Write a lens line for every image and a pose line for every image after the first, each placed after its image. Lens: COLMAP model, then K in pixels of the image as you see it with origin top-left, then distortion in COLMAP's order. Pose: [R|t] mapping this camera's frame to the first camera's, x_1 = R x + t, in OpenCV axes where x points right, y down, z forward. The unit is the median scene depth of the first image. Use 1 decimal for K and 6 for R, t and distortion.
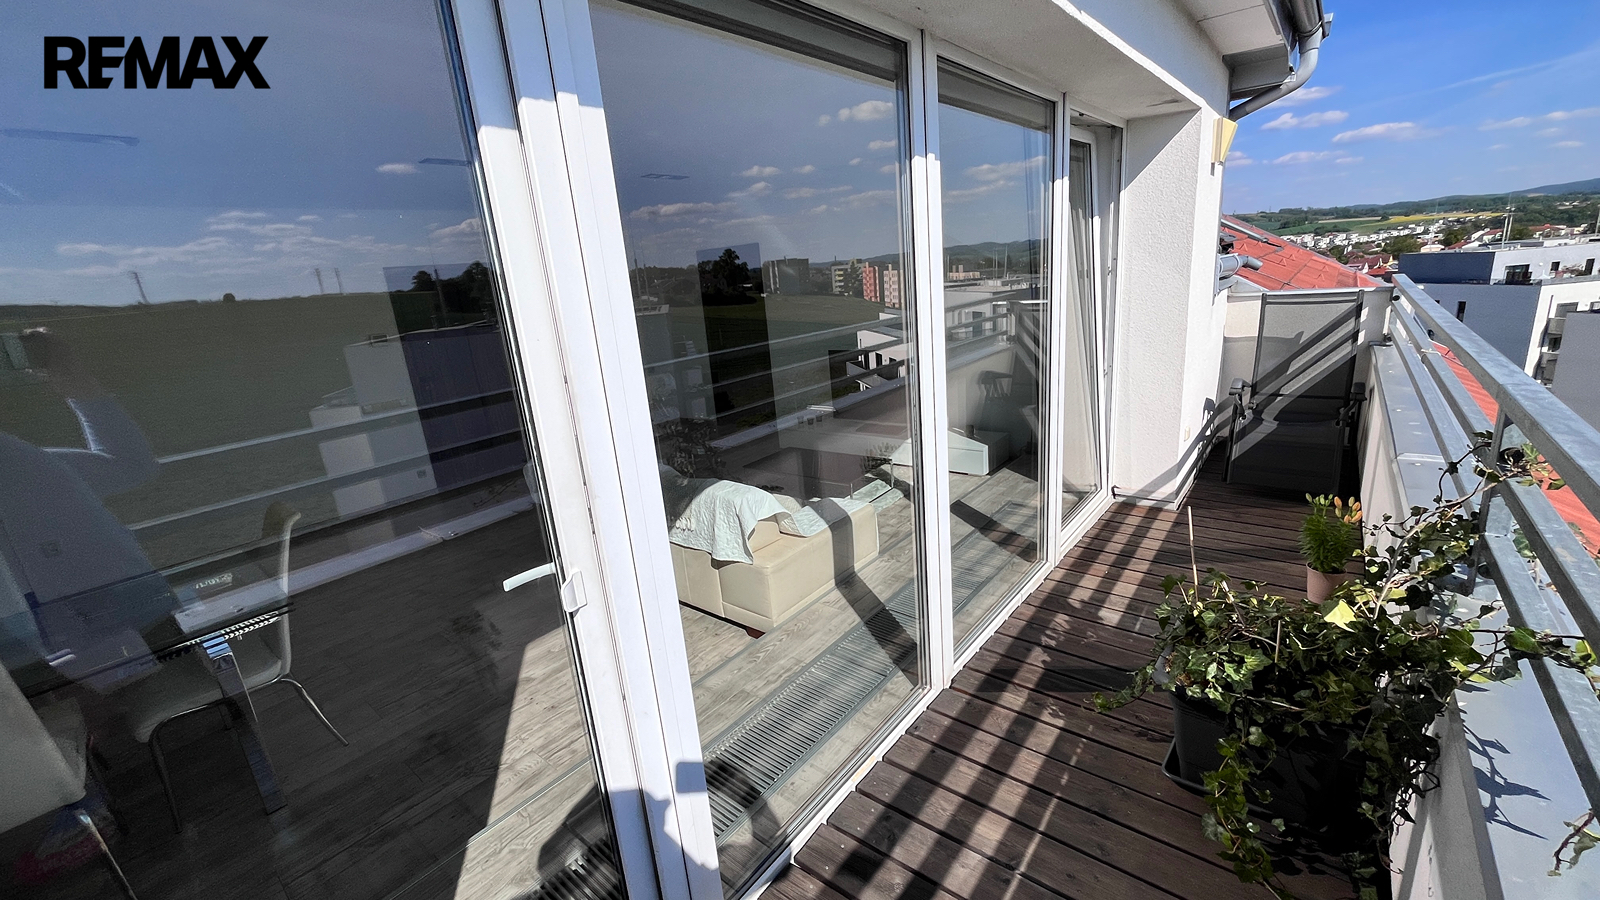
lens RADIAL K [[644.2, 0, 802.6], [0, 644.2, 443.4], [0, 0, 1]] dist [-0.001869, -0.000529]
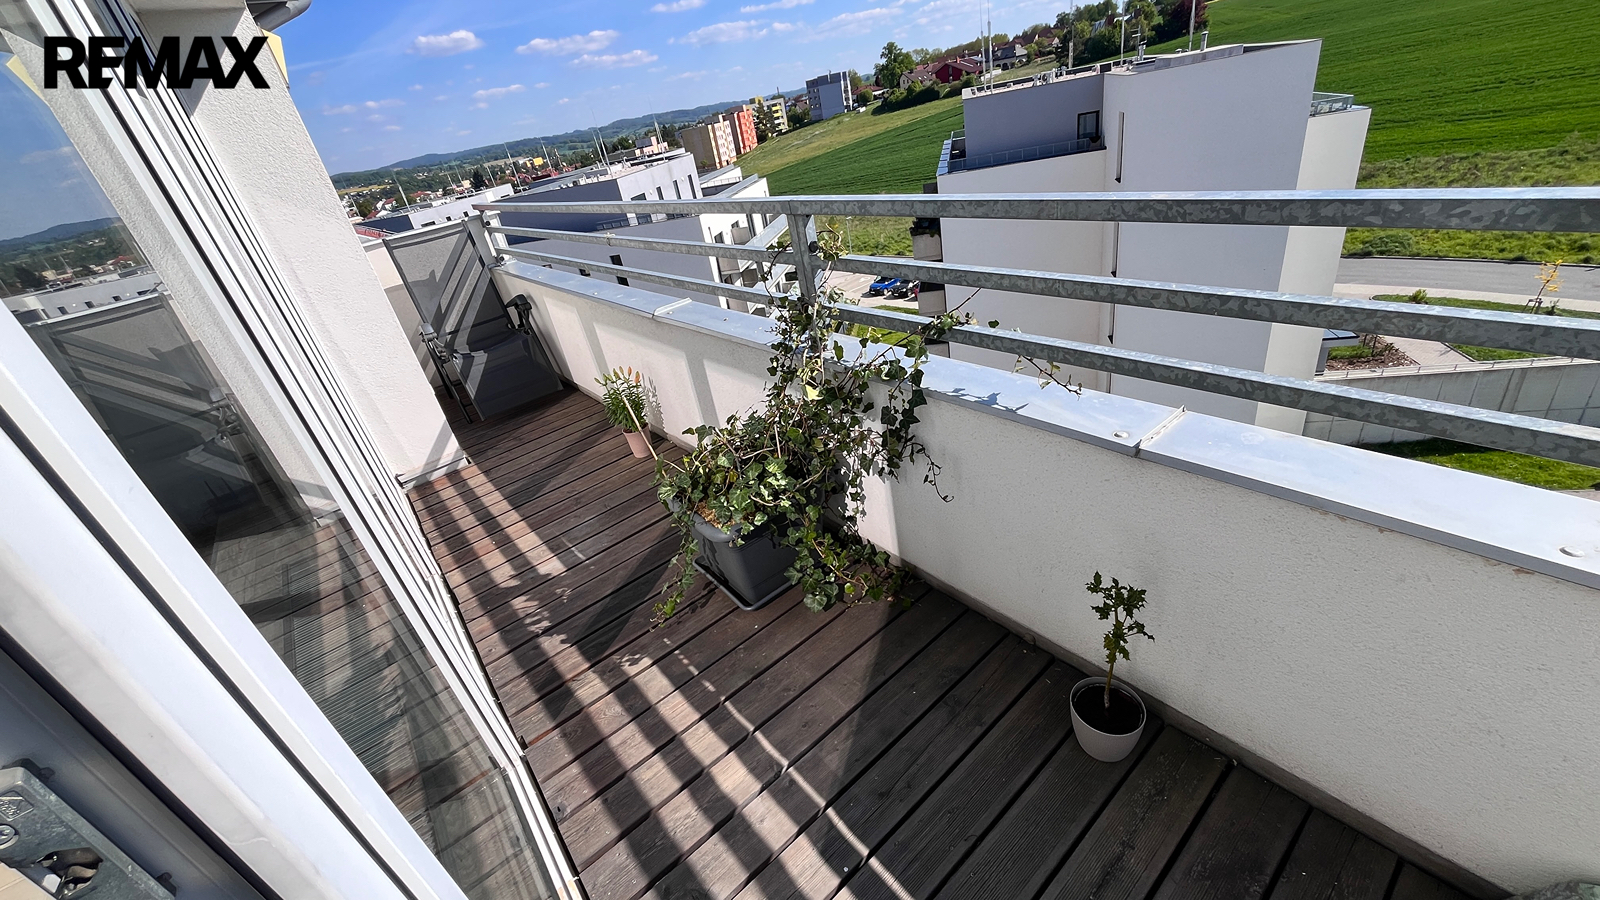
lens RADIAL K [[644.2, 0, 802.6], [0, 644.2, 443.4], [0, 0, 1]] dist [-0.001869, -0.000529]
pose [[0.223972, -0.419463, 0.879709, -0.204014], [0.399867, 0.862718, 0.309556, -0.030828], [-0.888787, 0.282435, 0.360954, 0.324493]]
